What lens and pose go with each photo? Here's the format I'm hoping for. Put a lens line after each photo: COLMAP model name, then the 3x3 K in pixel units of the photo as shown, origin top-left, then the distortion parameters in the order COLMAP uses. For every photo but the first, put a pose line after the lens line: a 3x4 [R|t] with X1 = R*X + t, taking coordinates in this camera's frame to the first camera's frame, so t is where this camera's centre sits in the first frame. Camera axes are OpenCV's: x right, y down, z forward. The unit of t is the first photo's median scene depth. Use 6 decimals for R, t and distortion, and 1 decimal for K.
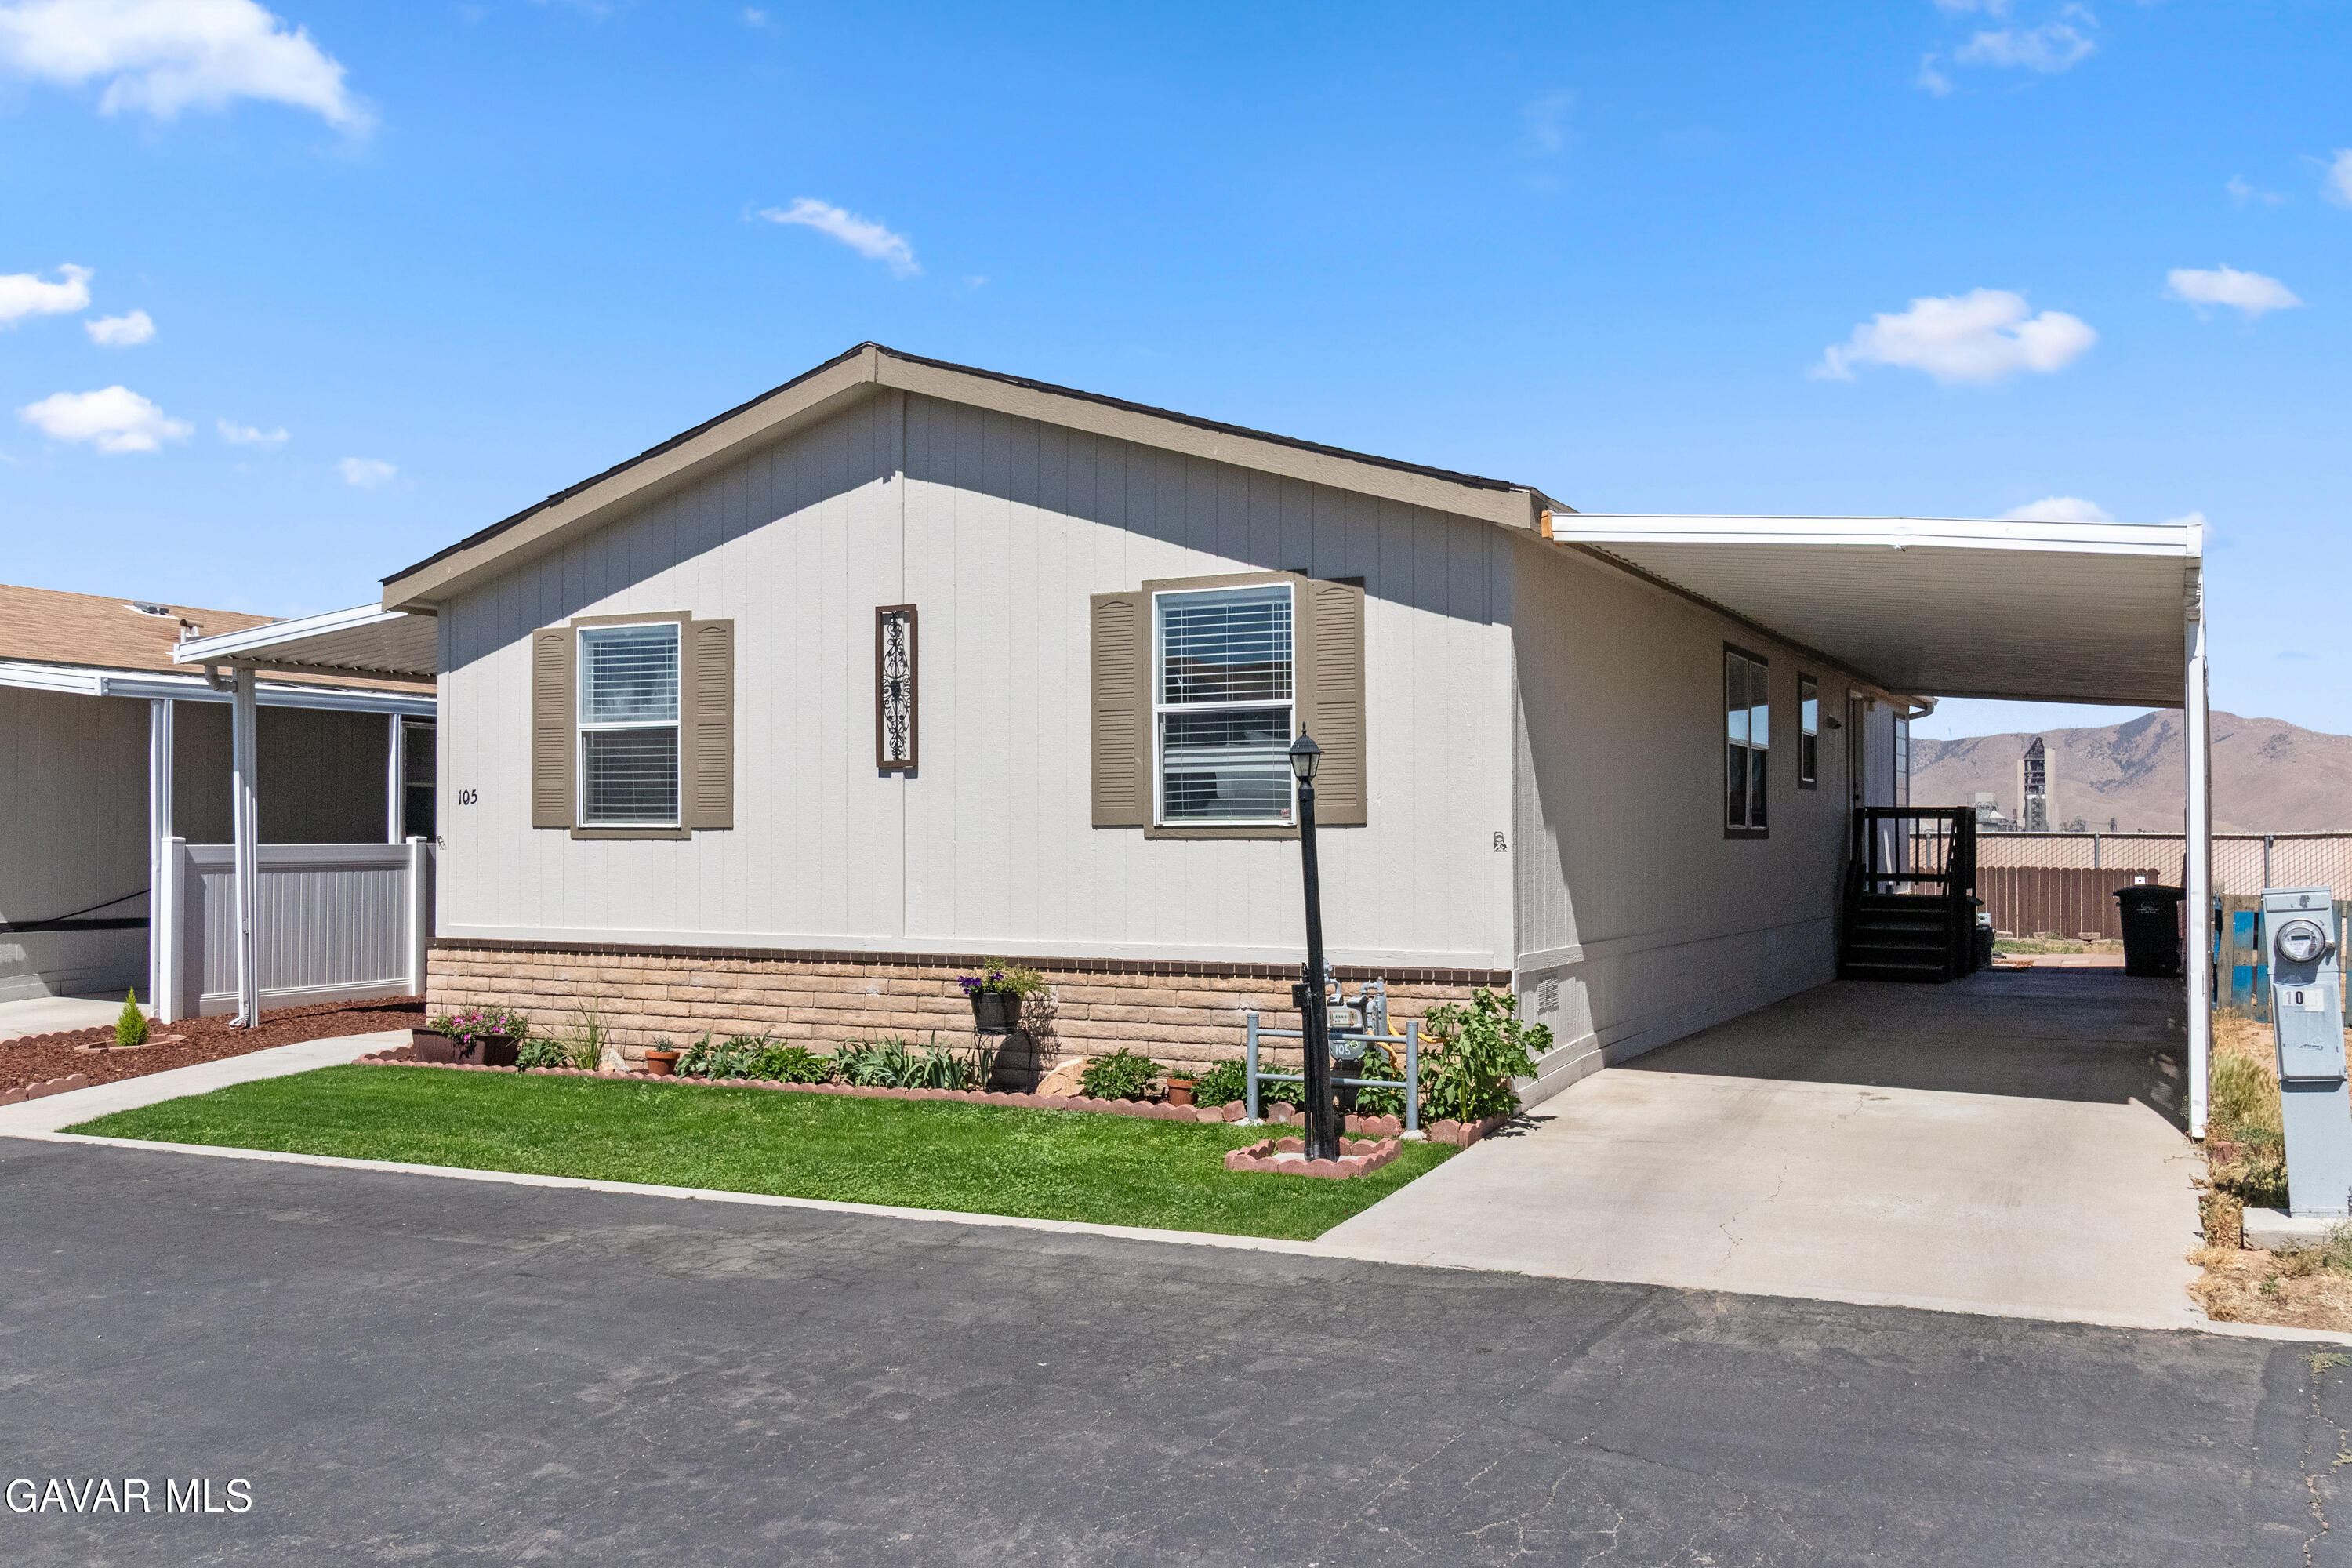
lens RADIAL K [[1976.4, 0, 1218.6], [0, 1976.4, 823.7], [0, 0, 1]] dist [0.005787, 0.006239]
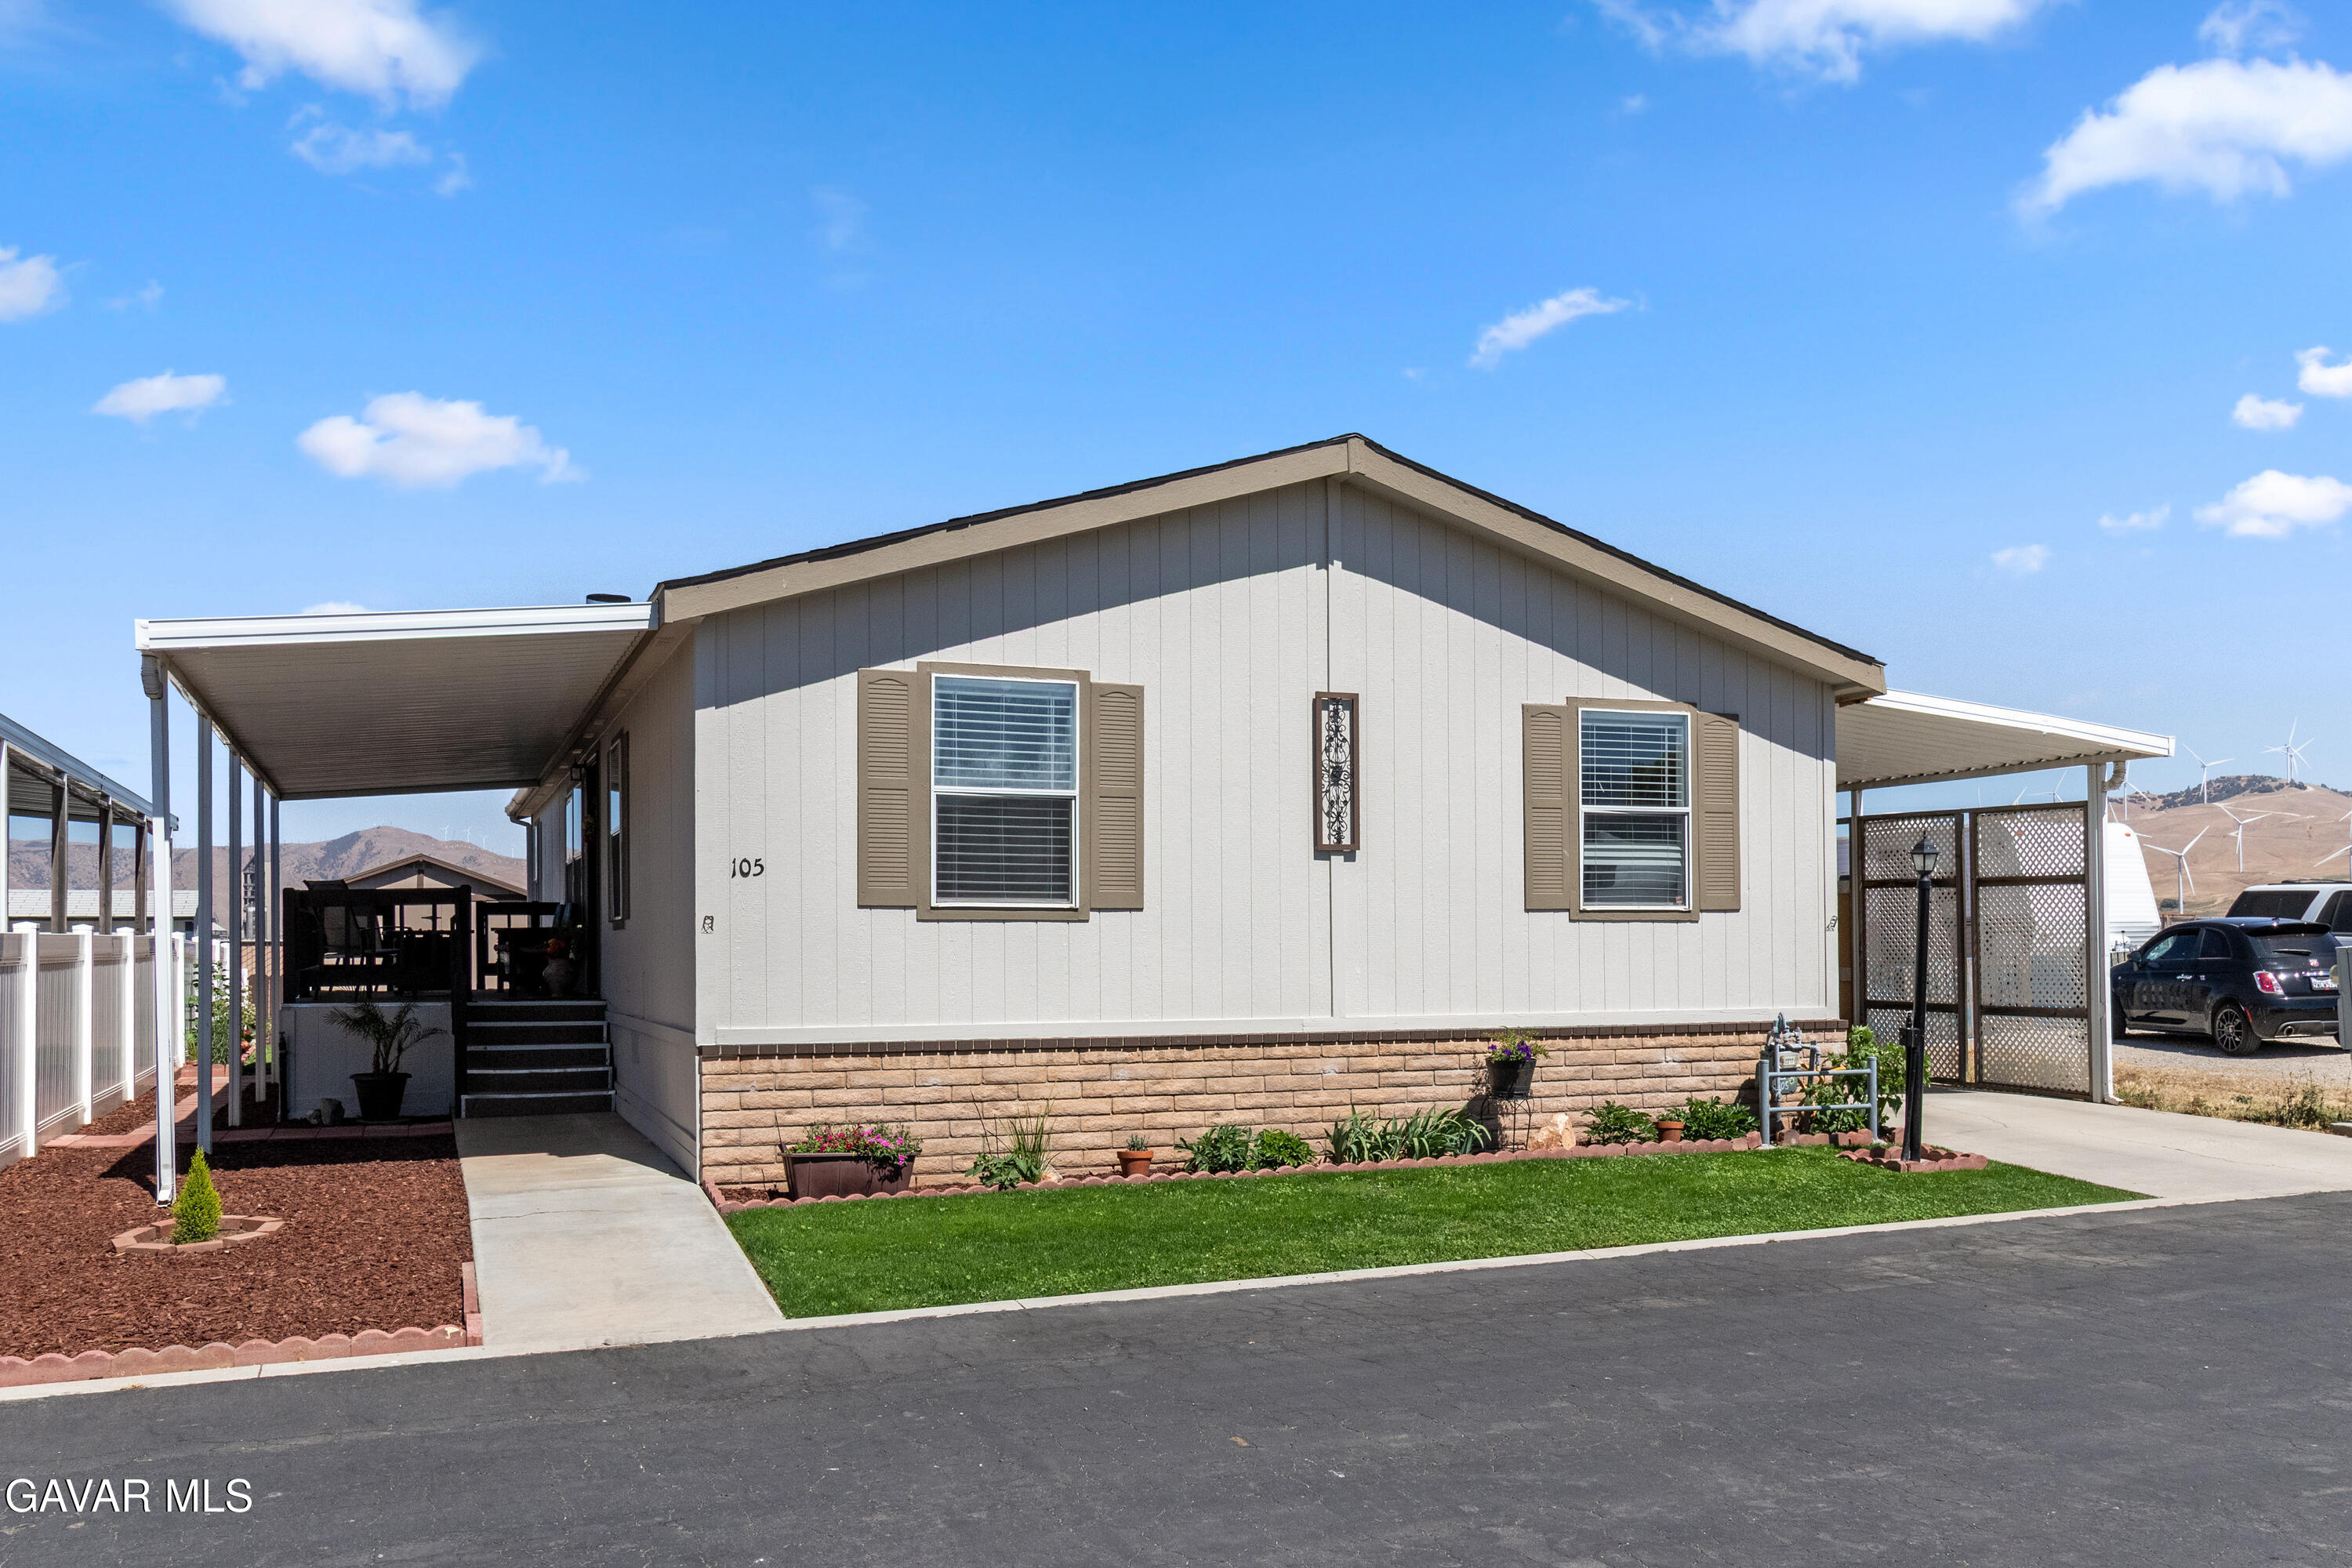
lens RADIAL K [[1876.4, 0, 1187.3], [0, 1876.4, 936.9], [0, 0, 1]] dist [-0.002732, 0.006405]
pose [[0.665269, 0.000337, 0.746603, -0.940211], [-0.001641, 0.999998, 0.001011, 0.015190], [-0.746602, -0.001898, 0.665269, 0.412468]]
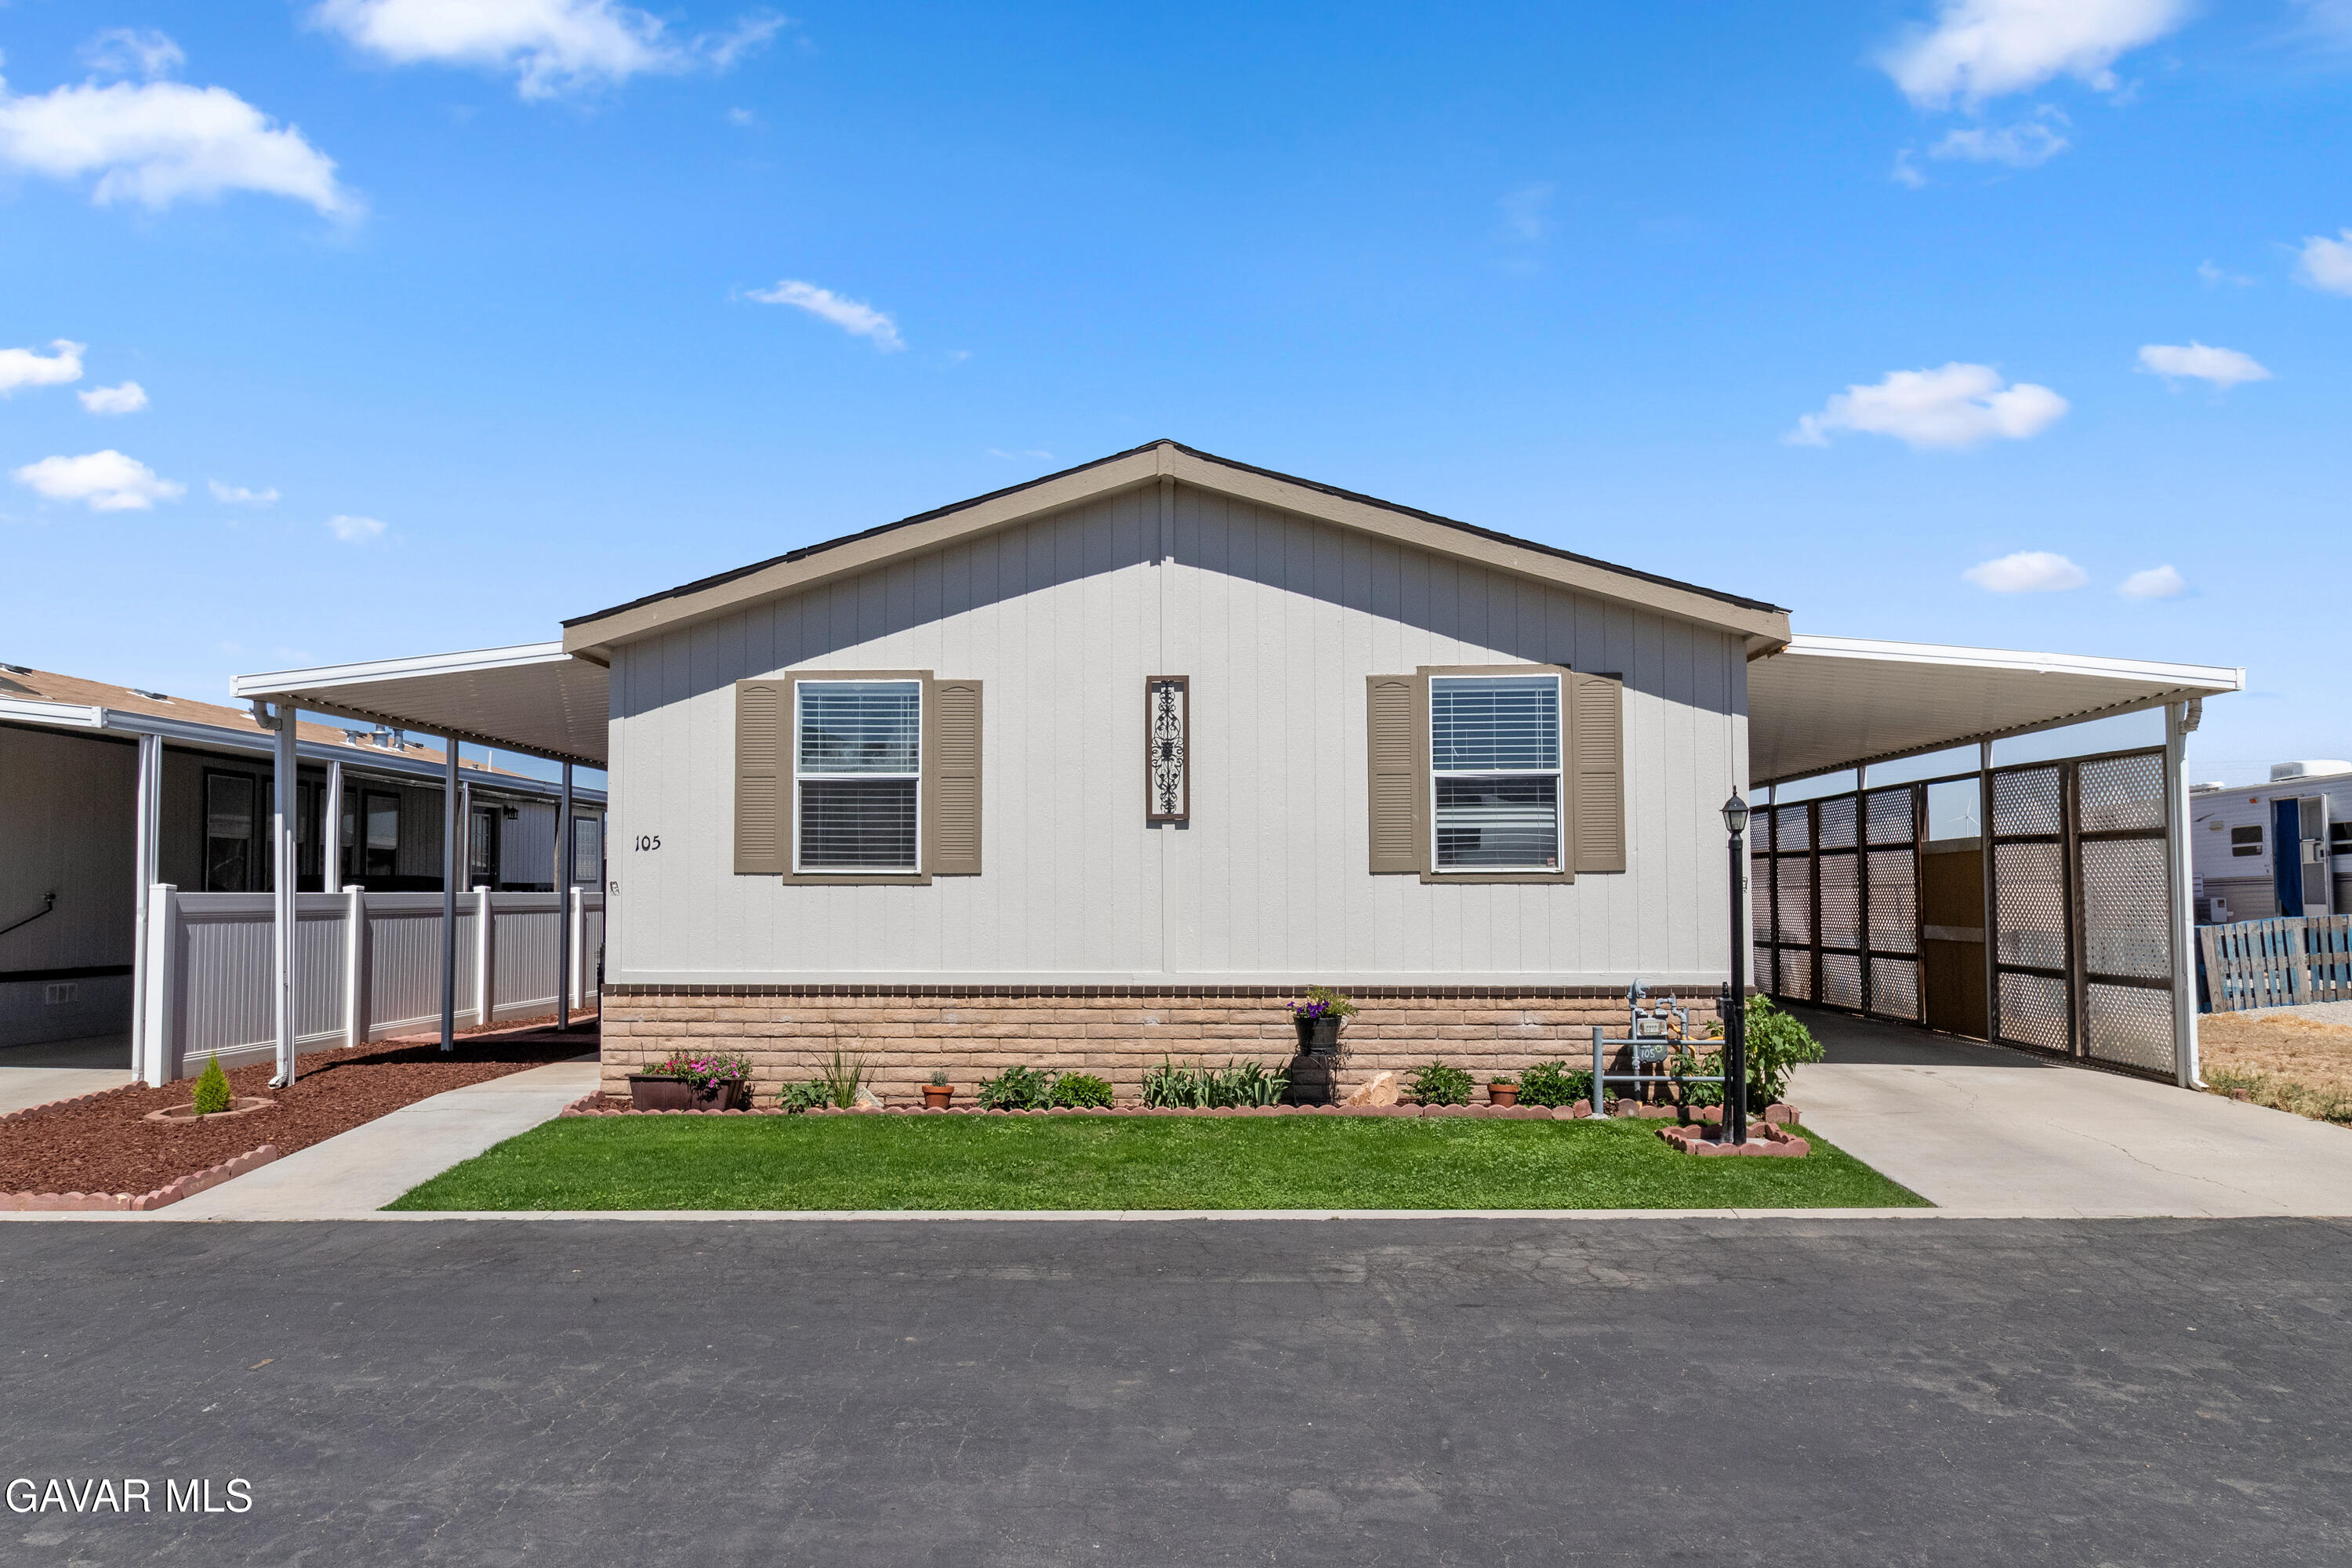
lens RADIAL K [[1497.0, 0, 1168.9], [0, 1497.0, 845.4], [0, 0, 1]] dist [-0.000464, -0.004593]
pose [[0.915836, 0.012678, 0.401352, -0.502774], [-0.001628, 0.999610, -0.027861, 0.009560], [-0.401549, 0.024863, 0.915500, 0.224925]]
